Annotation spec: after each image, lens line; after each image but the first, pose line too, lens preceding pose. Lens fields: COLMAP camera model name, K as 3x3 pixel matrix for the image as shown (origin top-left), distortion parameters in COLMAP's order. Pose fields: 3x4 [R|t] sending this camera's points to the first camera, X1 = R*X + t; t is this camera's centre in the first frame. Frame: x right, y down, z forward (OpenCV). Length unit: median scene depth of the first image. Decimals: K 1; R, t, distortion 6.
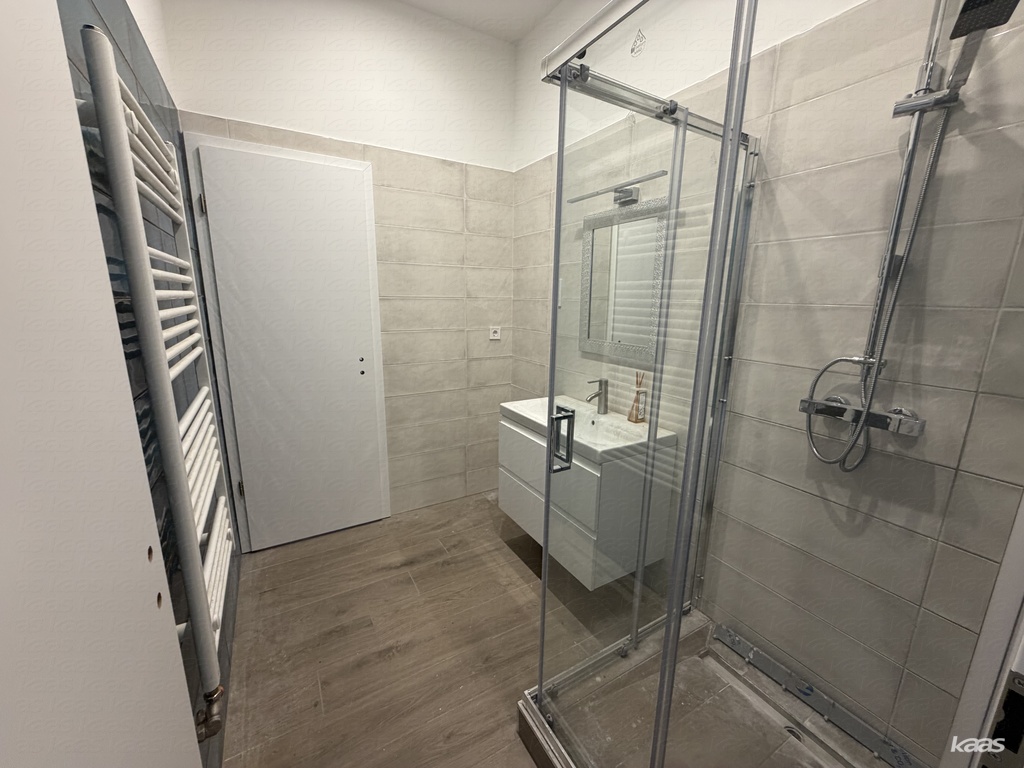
lens RADIAL K [[408.6, 0, 512.5], [0, 408.6, 388.2], [0, 0, 1]] dist [0.000452, 0.000012]
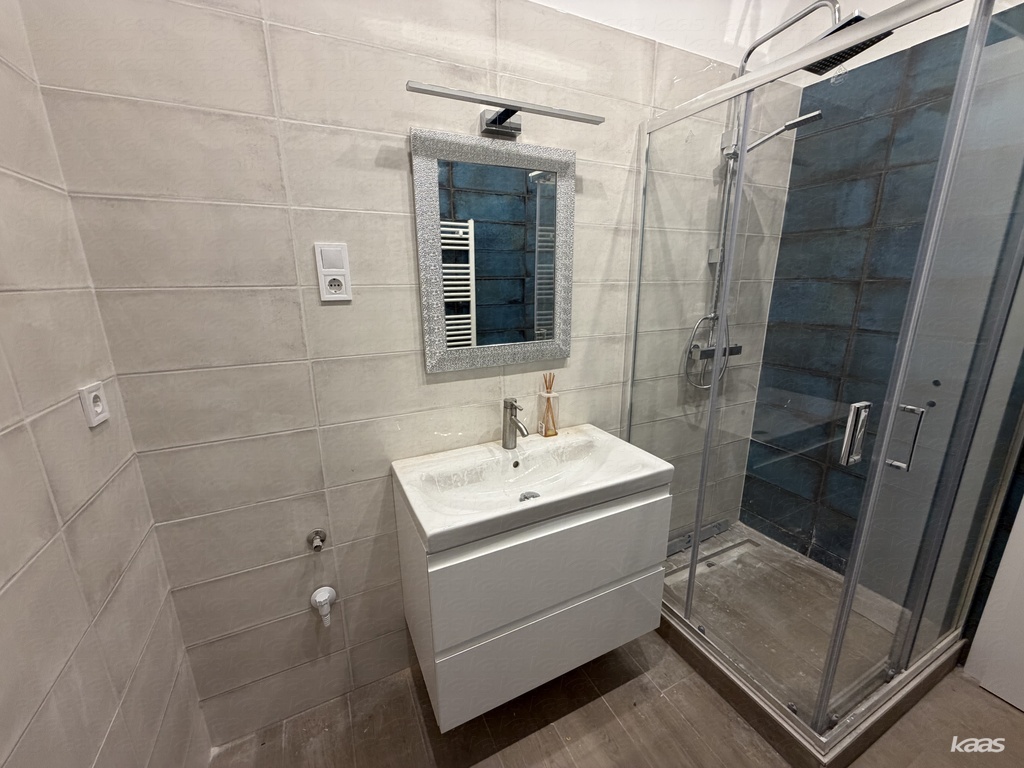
lens RADIAL K [[408.6, 0, 510.2], [0, 408.6, 381.6], [0, 0, 1]] dist [0.000452, 0.000012]
pose [[0.079816, -0.257123, 0.963077, -0.599613], [0.224537, 0.945966, 0.233946, -0.294501], [-0.971191, 0.197574, 0.133237, 1.268568]]
